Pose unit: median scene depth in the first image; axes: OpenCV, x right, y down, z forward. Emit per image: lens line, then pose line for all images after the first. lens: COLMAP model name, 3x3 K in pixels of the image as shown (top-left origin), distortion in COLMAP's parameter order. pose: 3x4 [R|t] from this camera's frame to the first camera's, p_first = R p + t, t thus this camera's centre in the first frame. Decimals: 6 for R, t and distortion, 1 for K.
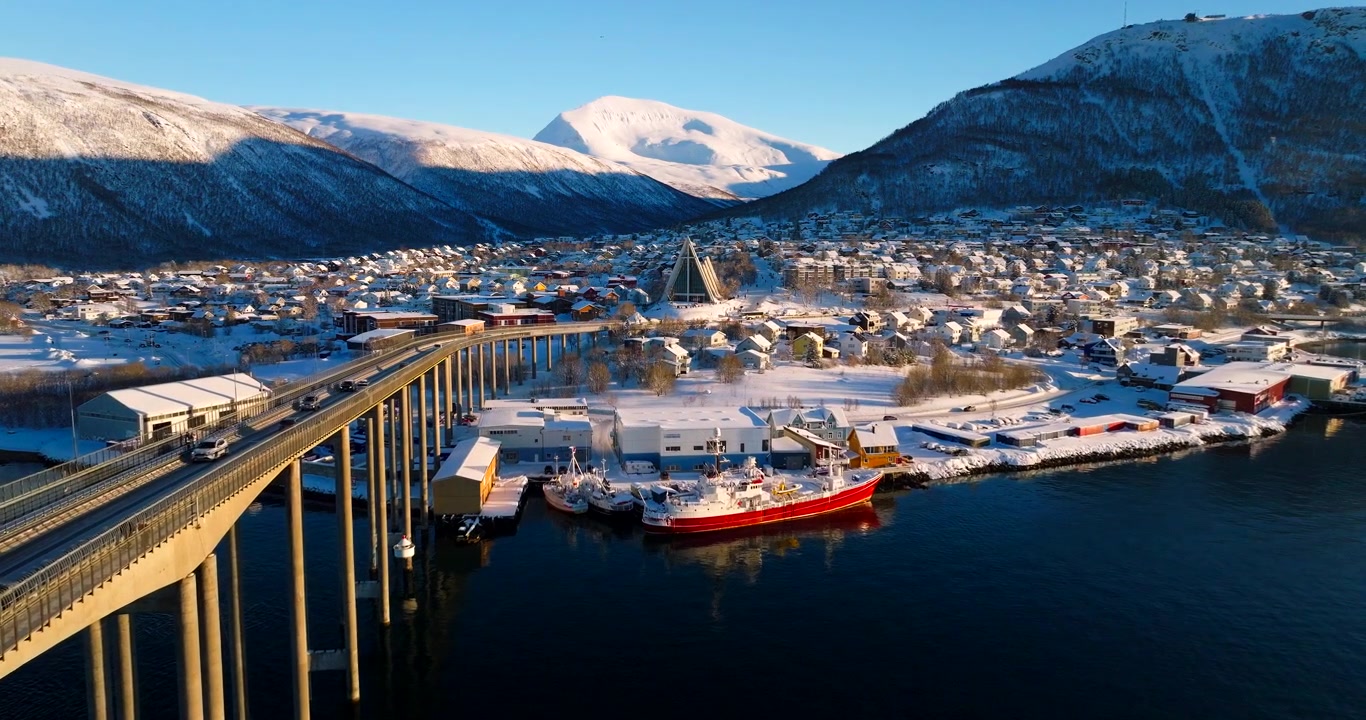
lens RADIAL K [[970.2, 0, 680.1], [0, 970.2, 361.2], [0, 0, 1]] dist [0.001787, 0.022847]
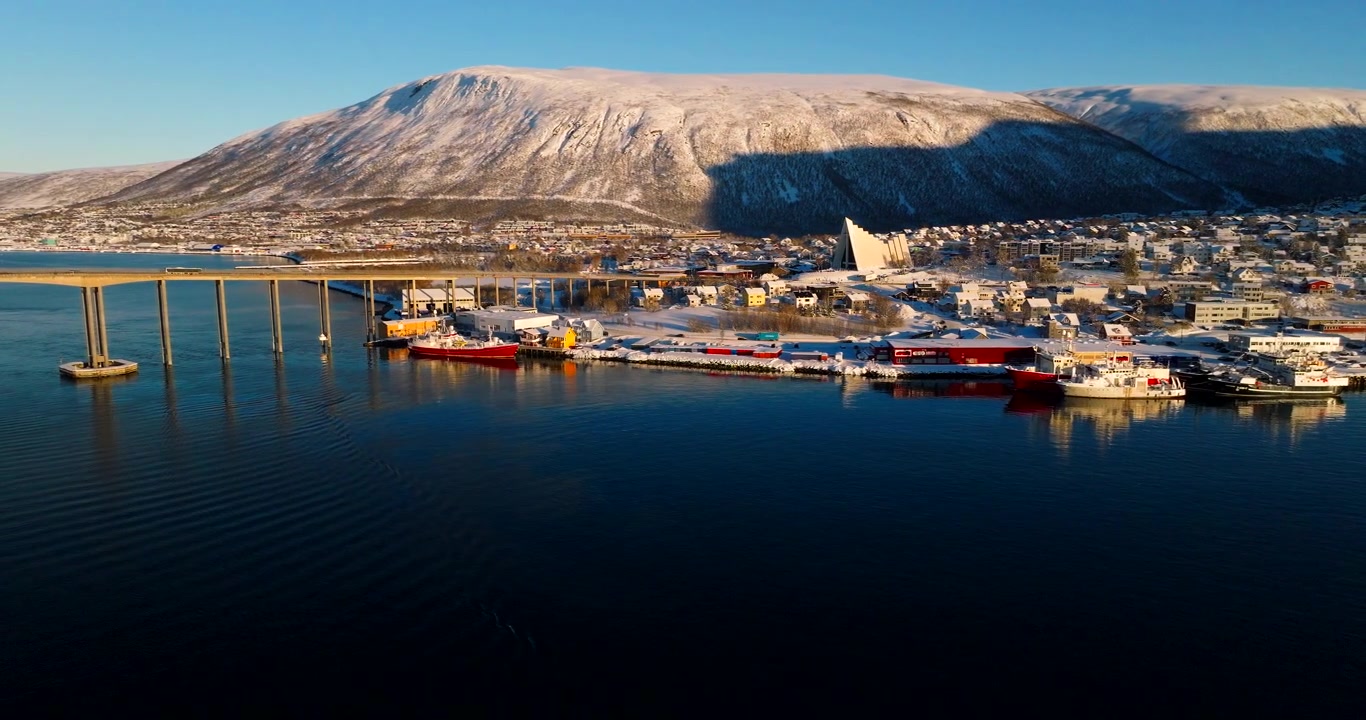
lens RADIAL K [[970.2, 0, 678.6], [0, 970.2, 368.1], [0, 0, 1]] dist [0.001787, 0.022847]
pose [[0.651209, 0.112053, -0.750580, 0.282715], [-0.086914, 0.993544, 0.072918, -0.001375], [0.753905, 0.017751, 0.656744, -0.007261]]
